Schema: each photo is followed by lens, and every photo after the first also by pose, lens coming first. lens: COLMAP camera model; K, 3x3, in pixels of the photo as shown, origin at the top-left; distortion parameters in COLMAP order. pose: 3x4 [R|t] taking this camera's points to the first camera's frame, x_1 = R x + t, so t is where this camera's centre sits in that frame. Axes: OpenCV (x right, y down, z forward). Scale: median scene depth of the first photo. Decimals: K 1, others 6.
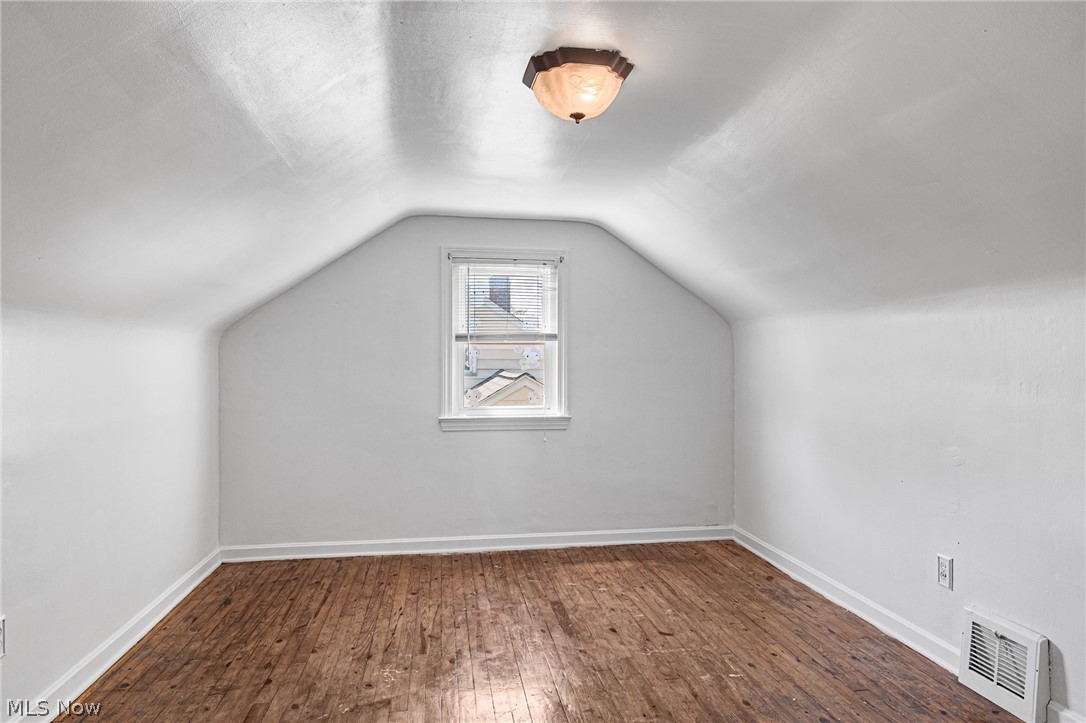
lens RADIAL K [[628.8, 0, 542.8], [0, 628.8, 362.1], [0, 0, 1]] dist [0.001657, 0.000097]
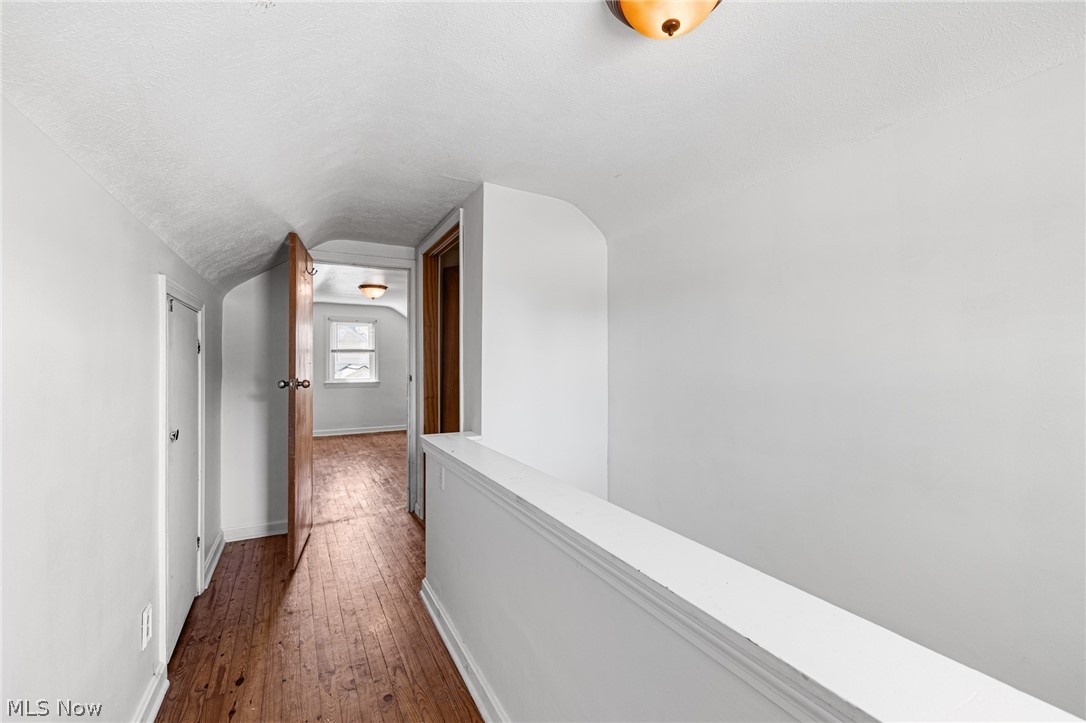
lens RADIAL K [[461.1, 0, 544.4], [0, 461.1, 361.2], [0, 0, 1]] dist [0.001266, 0.000139]
pose [[0.944498, 0.001414, 0.328515, 0.061446], [-0.000172, 0.999993, -0.003810, 0.009397], [-0.328518, 0.003542, 0.944491, -1.039006]]
